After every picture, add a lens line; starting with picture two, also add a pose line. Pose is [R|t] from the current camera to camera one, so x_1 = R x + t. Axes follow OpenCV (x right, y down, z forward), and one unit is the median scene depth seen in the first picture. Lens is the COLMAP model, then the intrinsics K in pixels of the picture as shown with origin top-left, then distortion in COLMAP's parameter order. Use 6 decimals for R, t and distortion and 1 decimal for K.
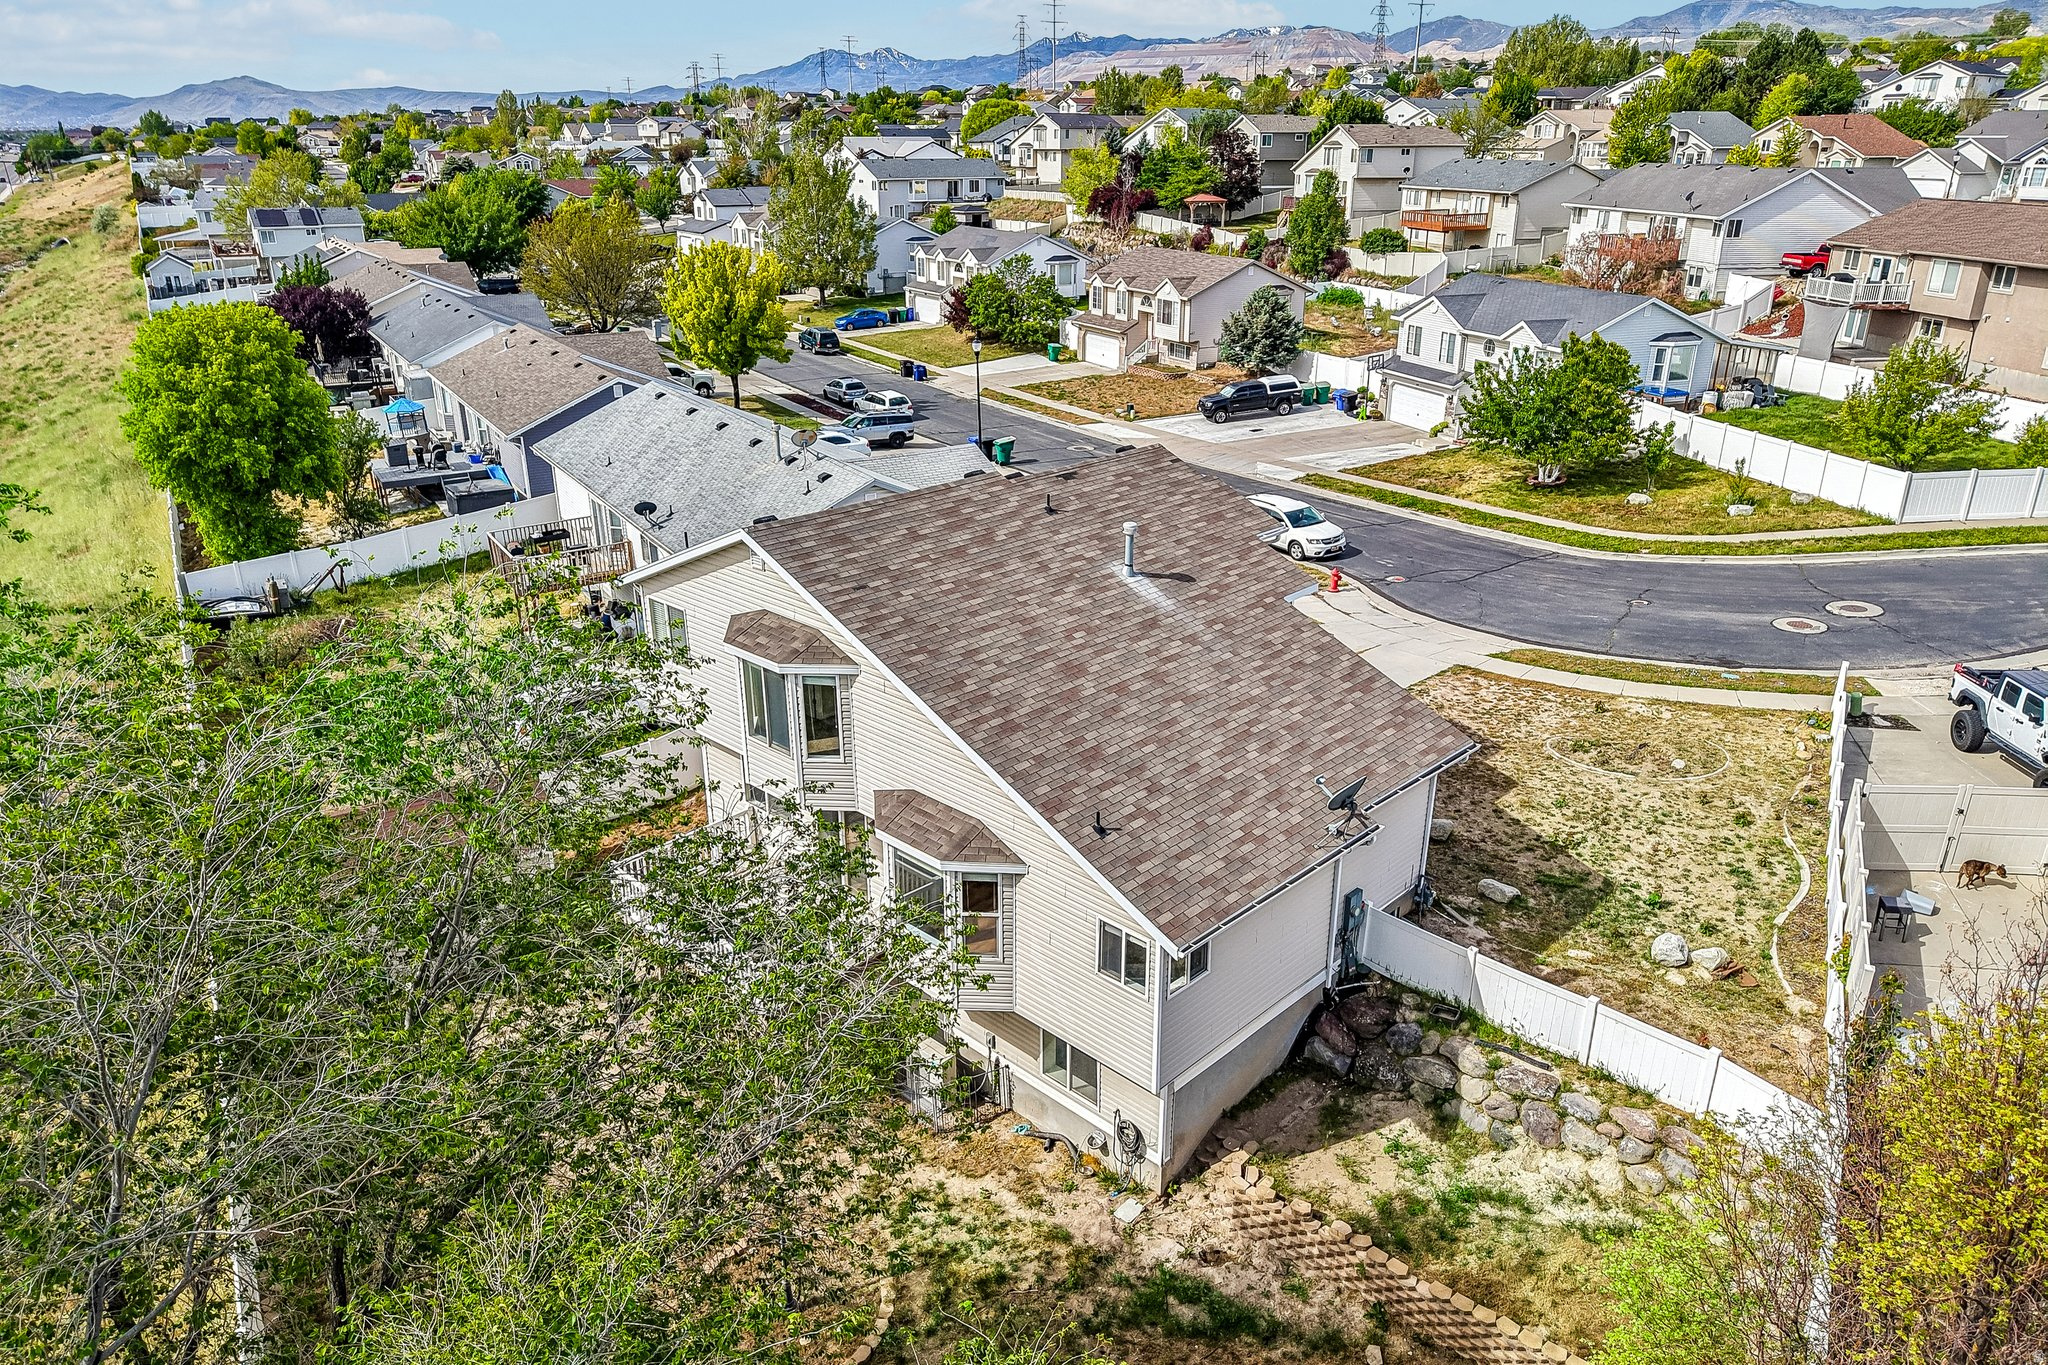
lens RADIAL K [[1371.4, 0, 1029.0], [0, 1371.4, 689.5], [0, 0, 1]] dist [0.023991, -0.022415]
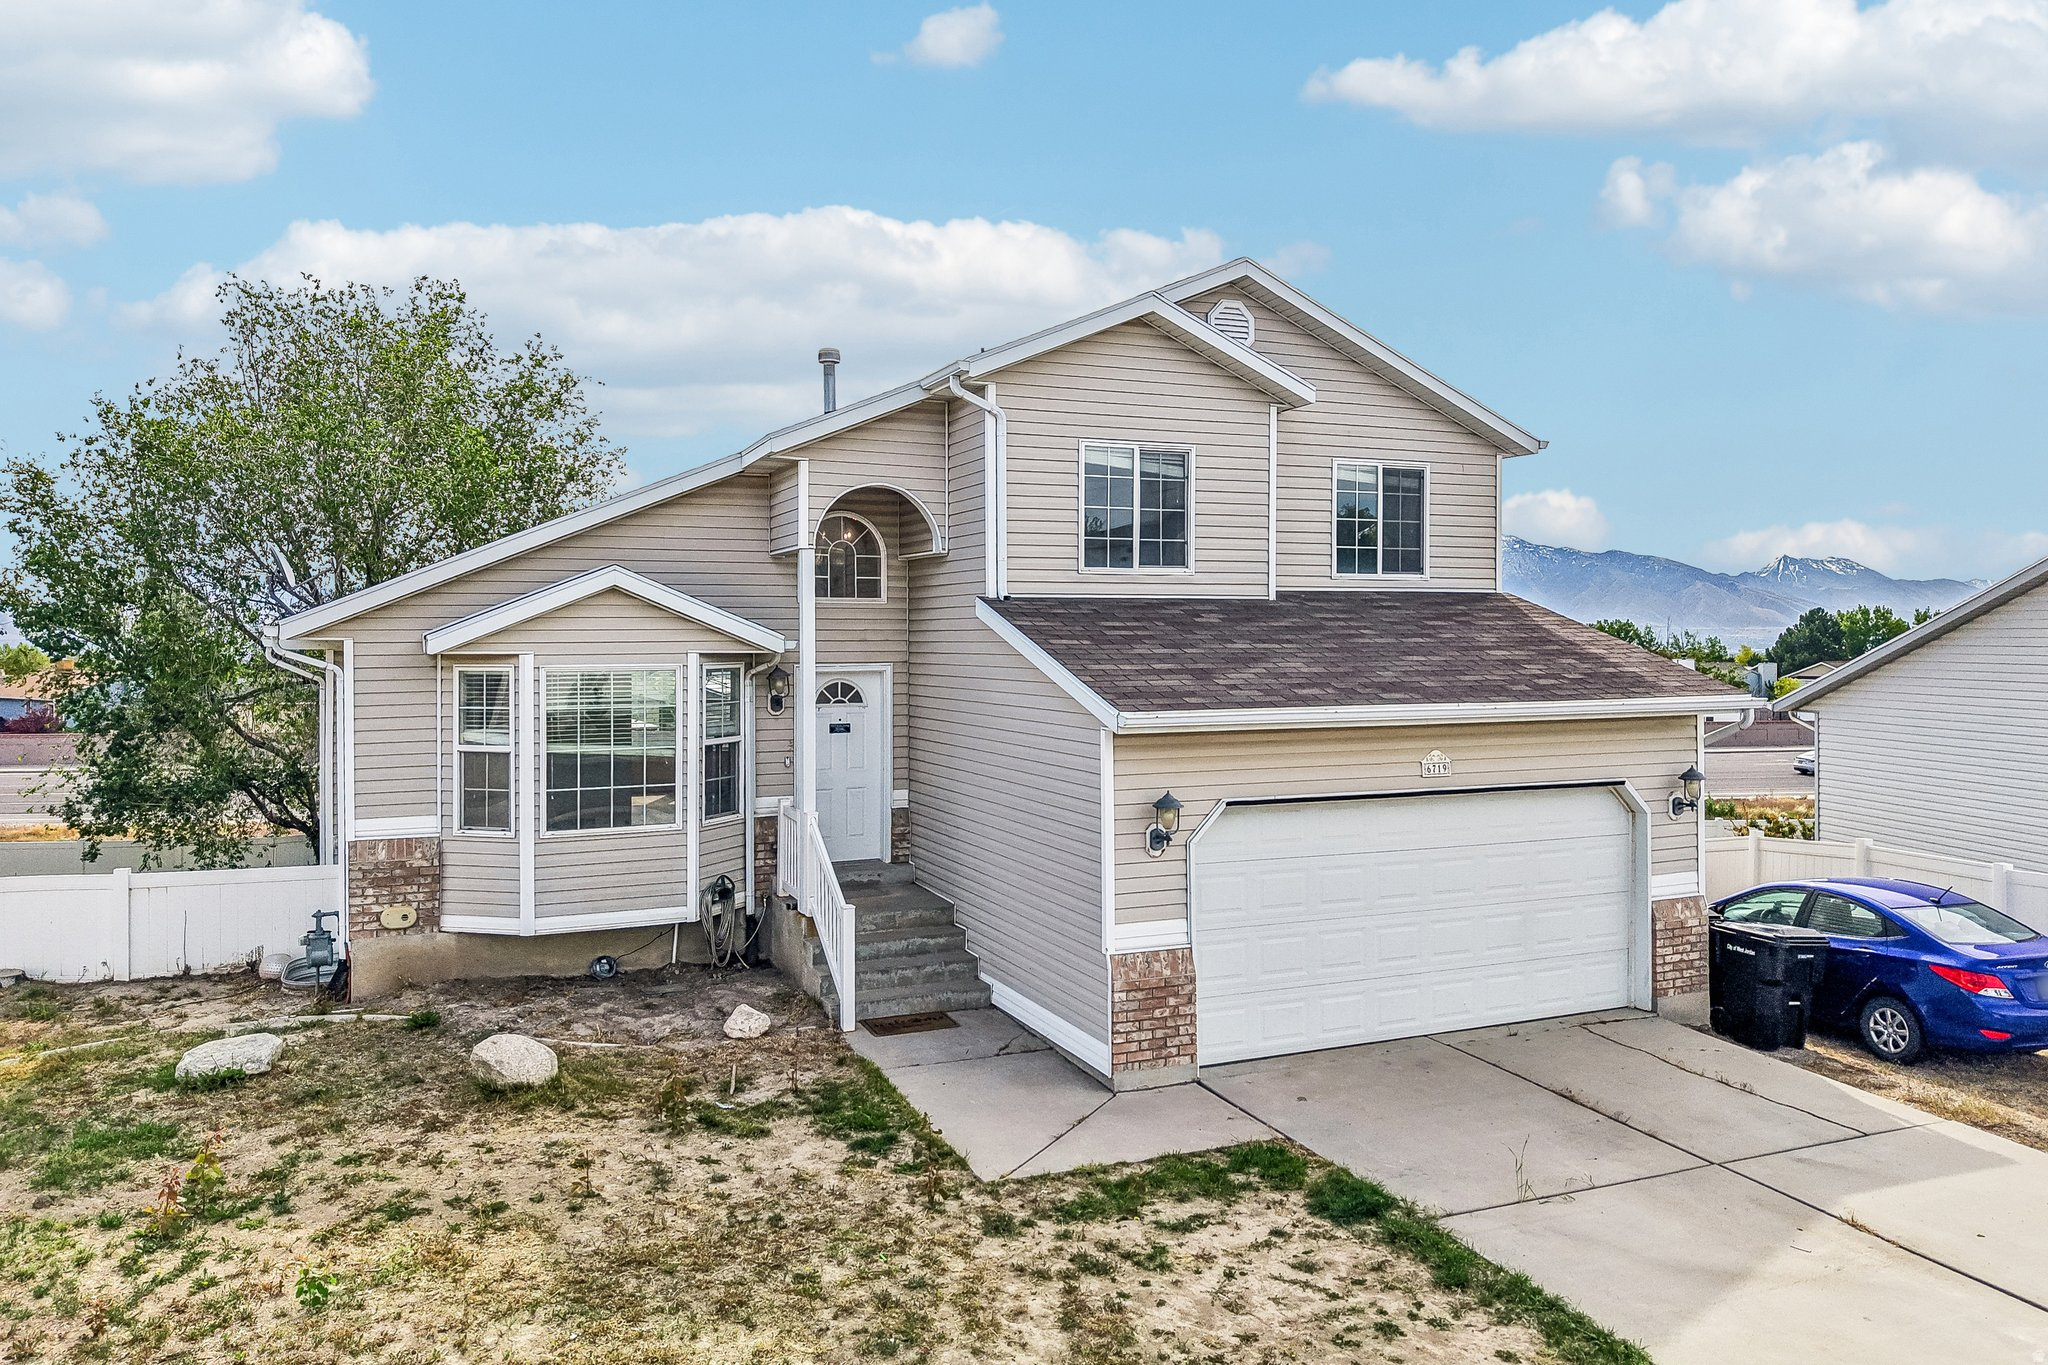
lens RADIAL K [[1408.1, 0, 1021.2], [0, 1408.1, 651.6], [0, 0, 1]] dist [0.002645, -0.001628]
pose [[-0.373075, 0.010649, -0.927740, 0.647023], [-0.348442, 0.925130, 0.150739, -0.115036], [0.859886, 0.379500, -0.341432, 1.306610]]
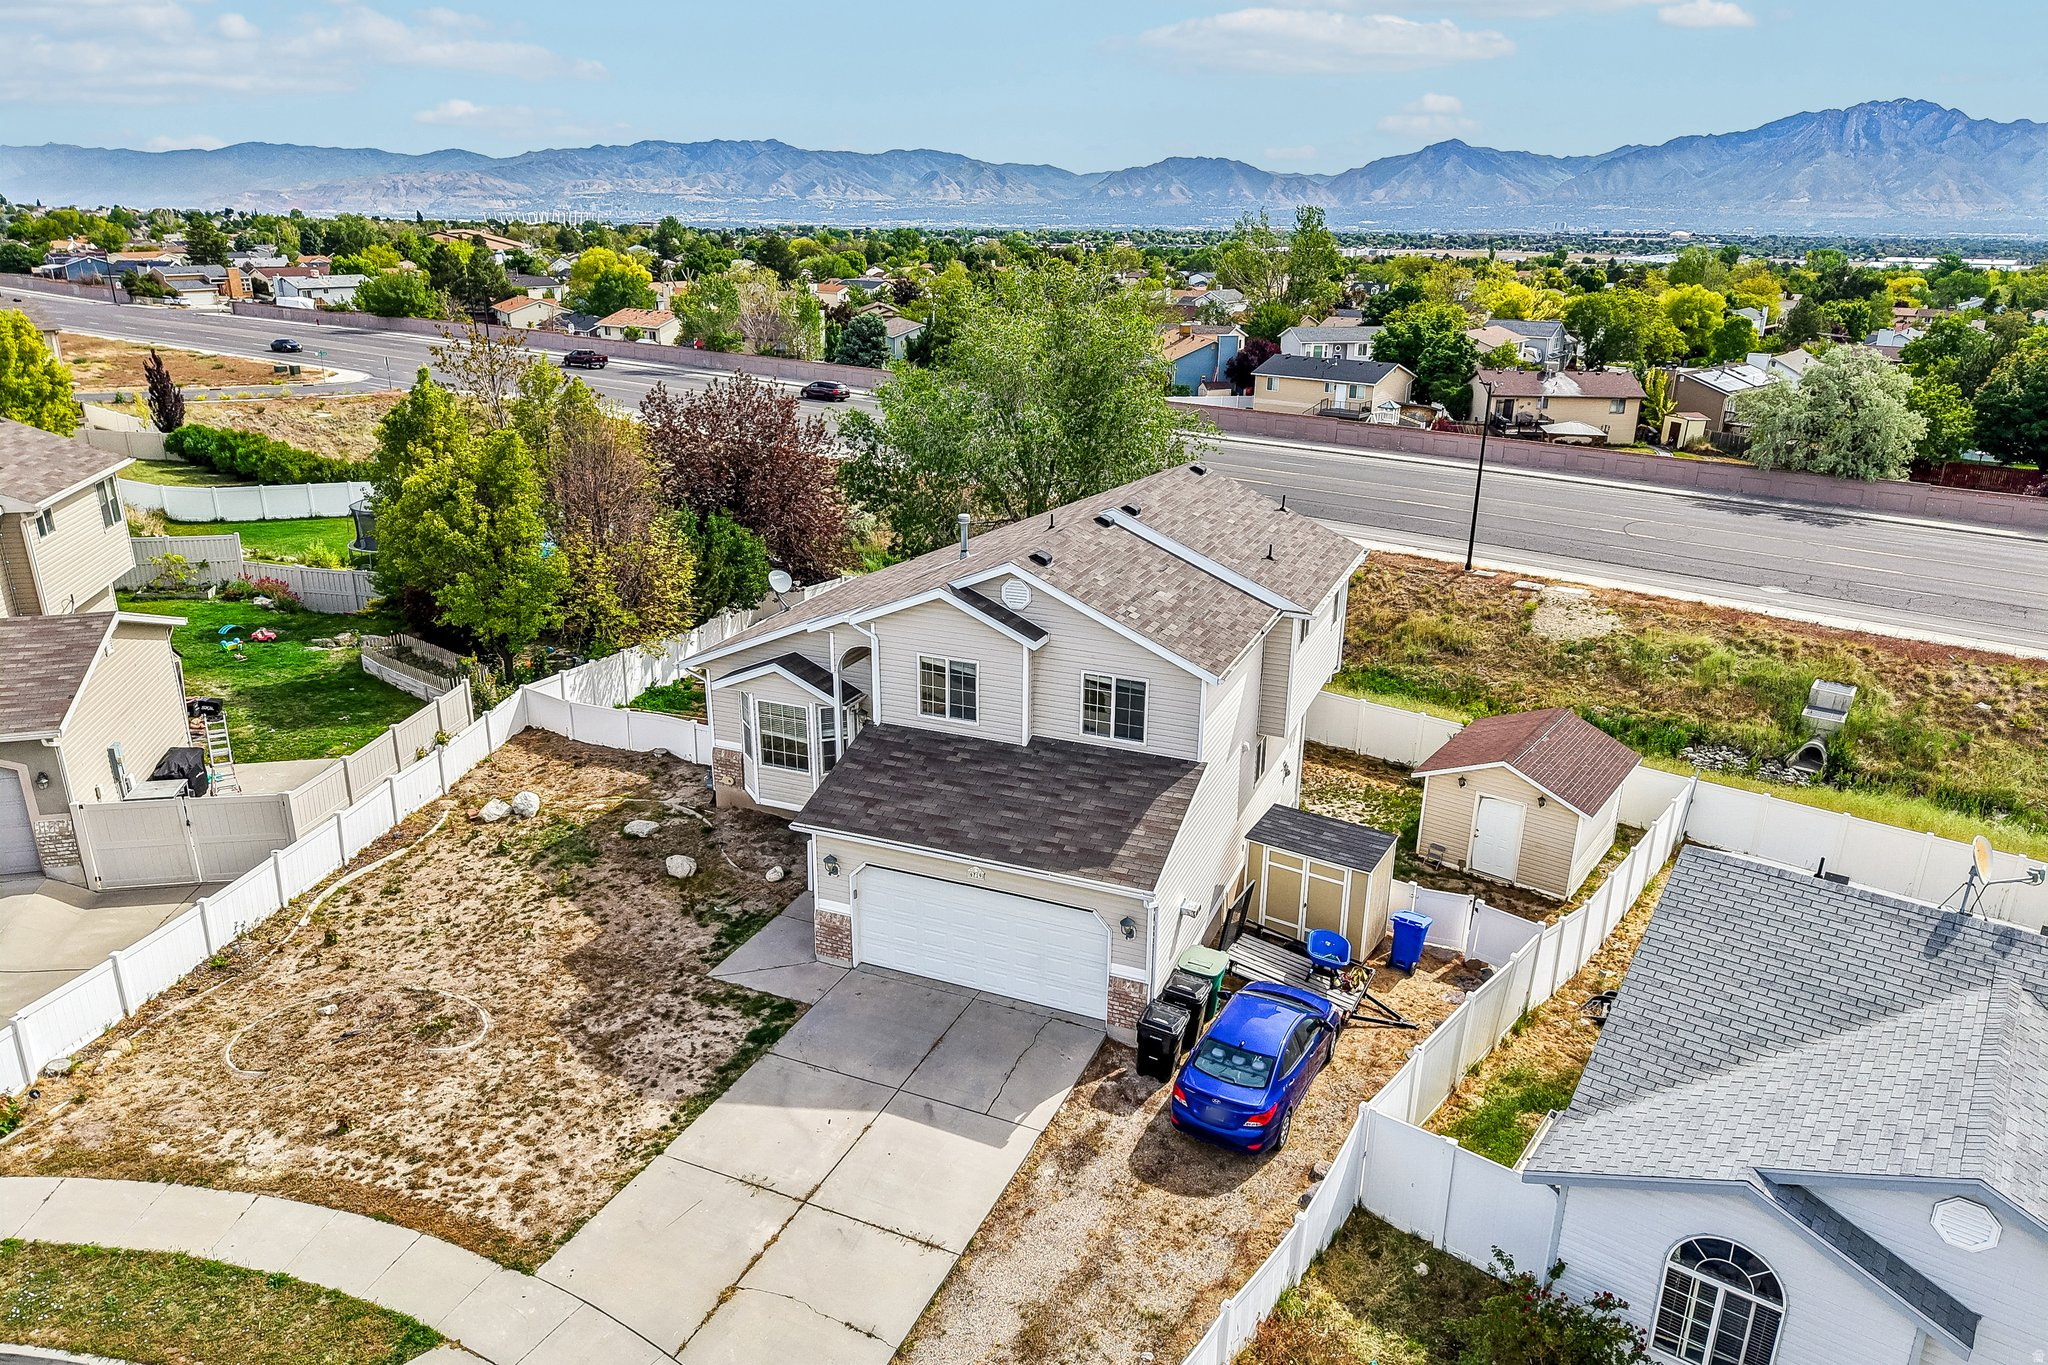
lens RADIAL K [[1371.4, 0, 1029.0], [0, 1371.4, 689.5], [0, 0, 1]] dist [0.023991, -0.022415]
pose [[-0.931097, 0.115055, -0.346152, 0.426630], [-0.144521, 0.754940, 0.639671, -0.732419], [0.334921, 0.645622, -0.686295, 1.833115]]
